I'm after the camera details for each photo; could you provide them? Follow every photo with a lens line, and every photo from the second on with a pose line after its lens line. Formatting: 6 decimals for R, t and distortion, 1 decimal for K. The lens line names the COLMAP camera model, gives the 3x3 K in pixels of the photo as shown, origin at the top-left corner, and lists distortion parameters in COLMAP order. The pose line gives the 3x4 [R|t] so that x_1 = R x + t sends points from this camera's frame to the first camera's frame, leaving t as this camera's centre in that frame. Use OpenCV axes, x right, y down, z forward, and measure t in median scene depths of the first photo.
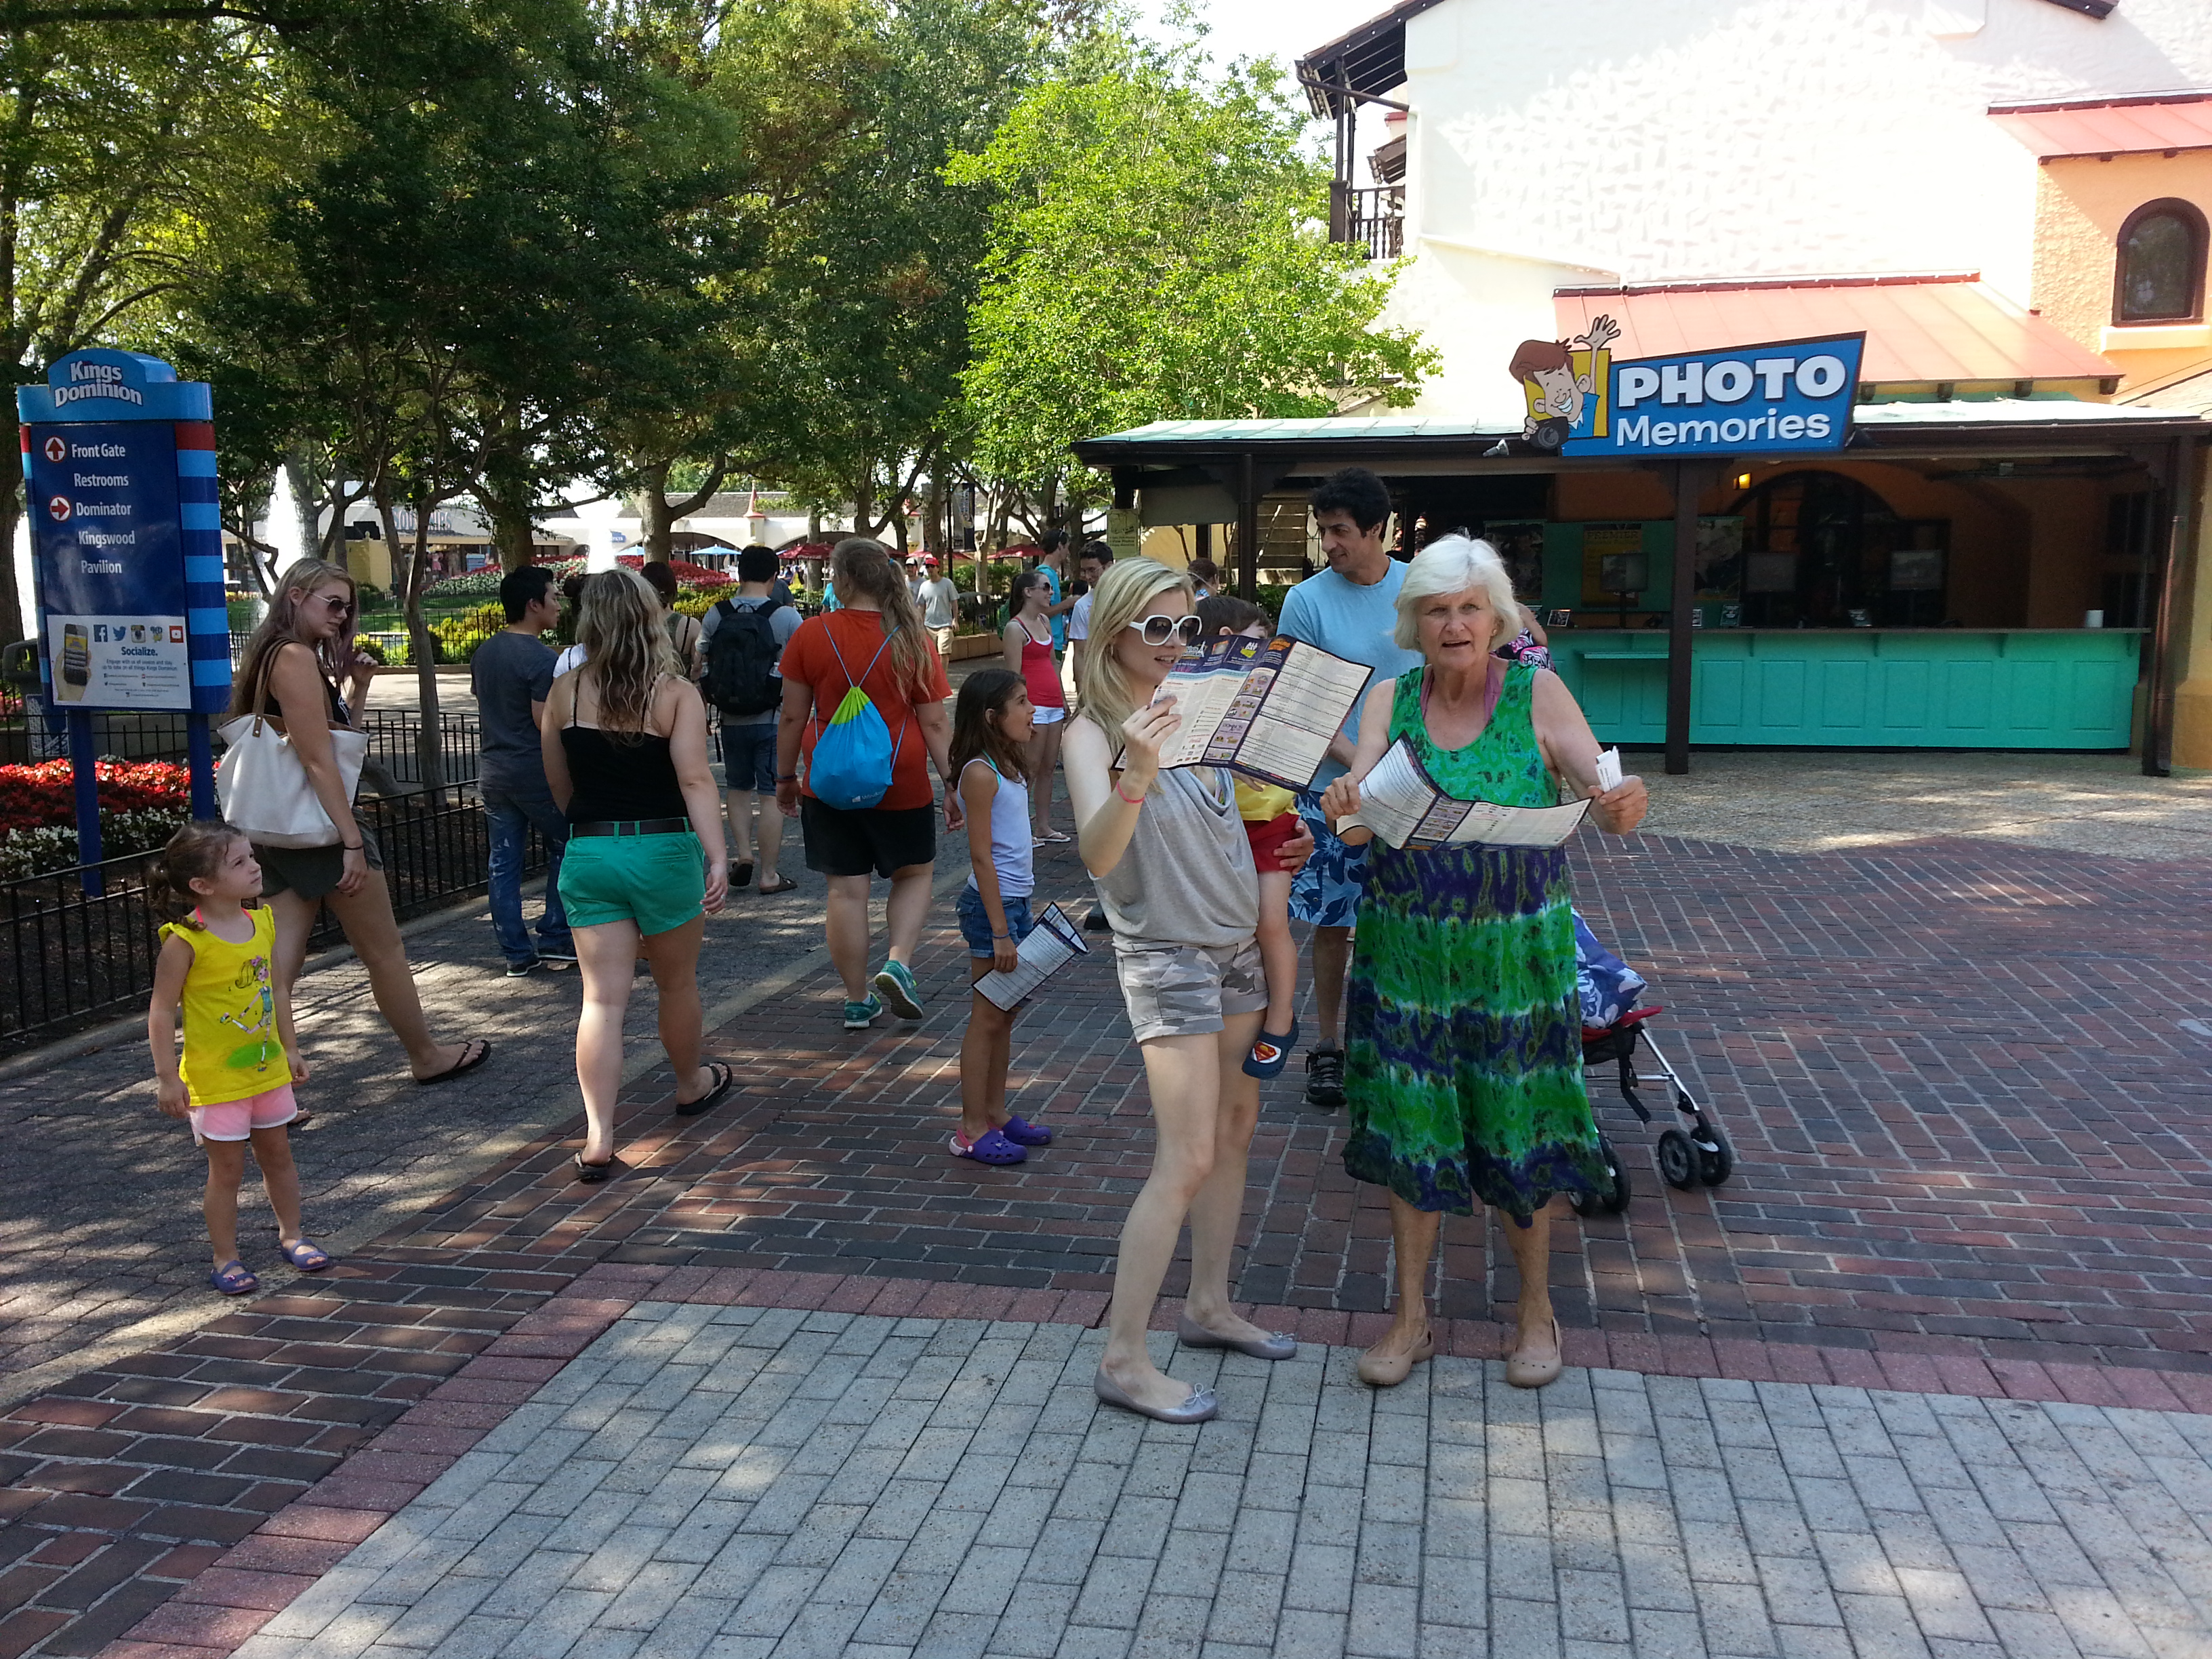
lens RADIAL K [[1847.2, 0, 1107.8], [0, 1847.2, 821.4], [0, 0, 1]] dist [0.046796, -0.050182]
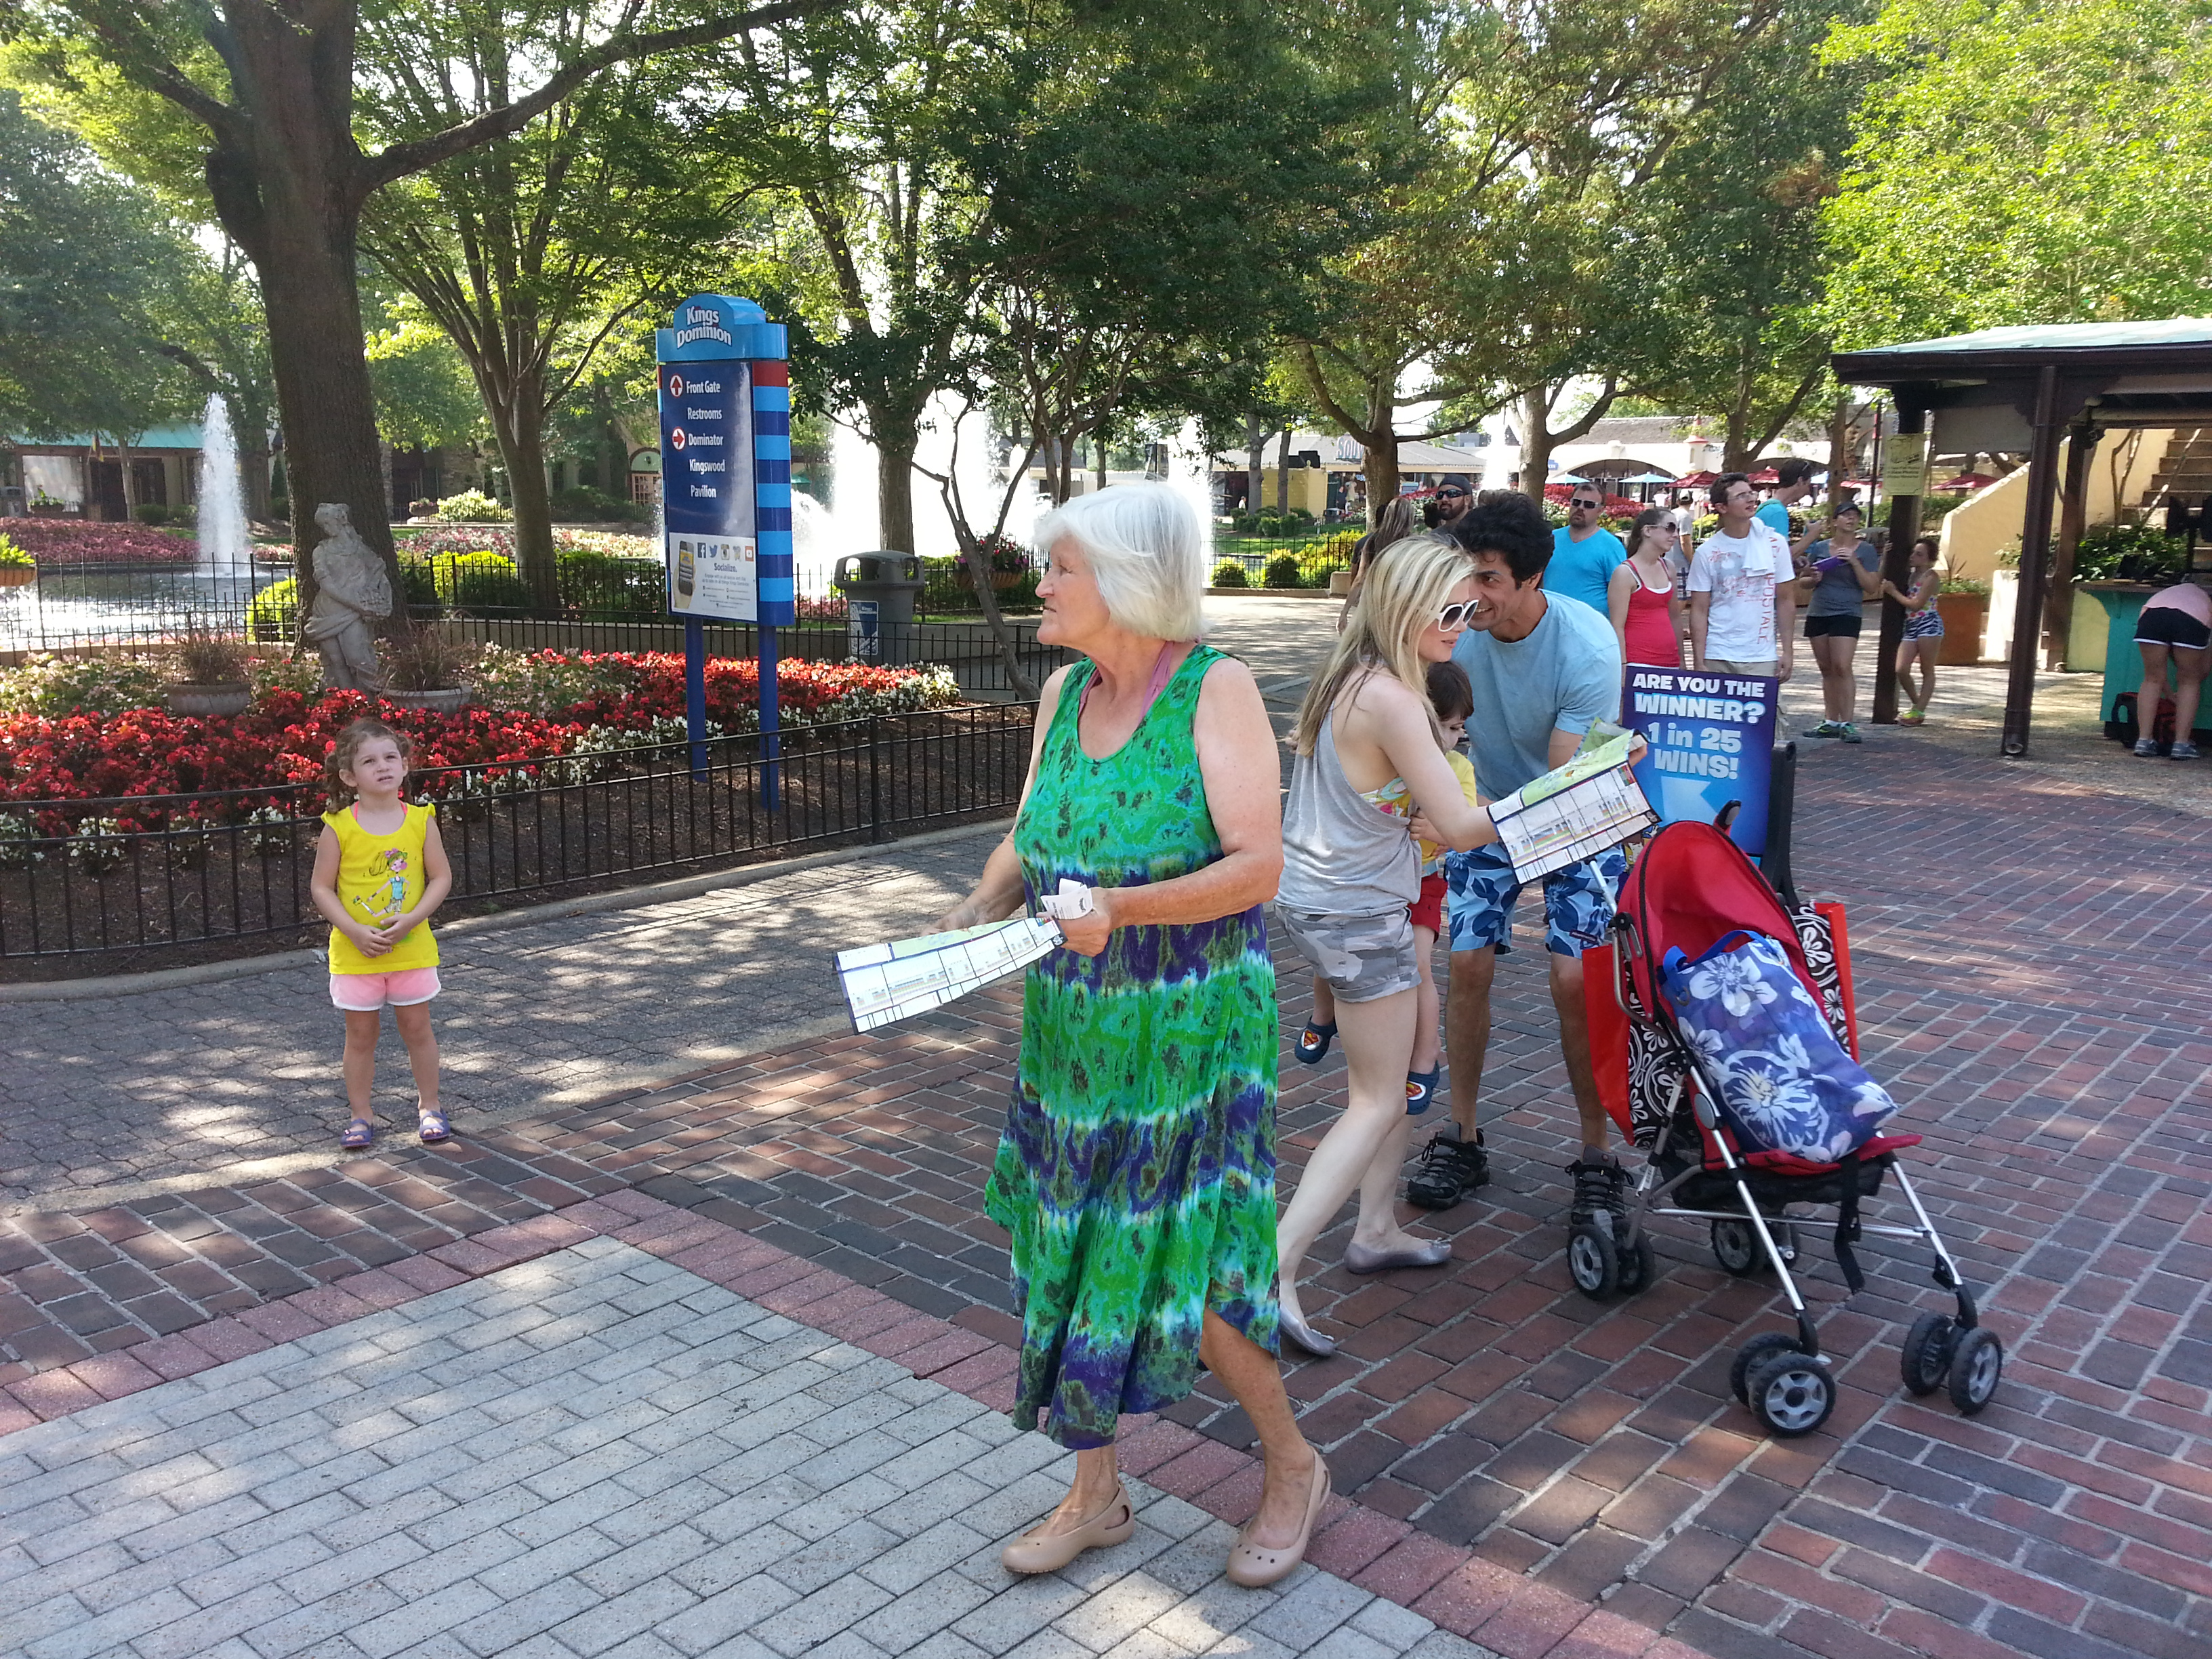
lens RADIAL K [[1847.2, 0, 1094.9], [0, 1847.2, 828.8], [0, 0, 1]] dist [0.046796, -0.050182]
pose [[0.862185, 0.105142, -0.495563, 0.244004], [-0.084525, 0.994369, 0.063914, -0.025128], [0.499493, -0.013218, 0.866217, 0.144890]]
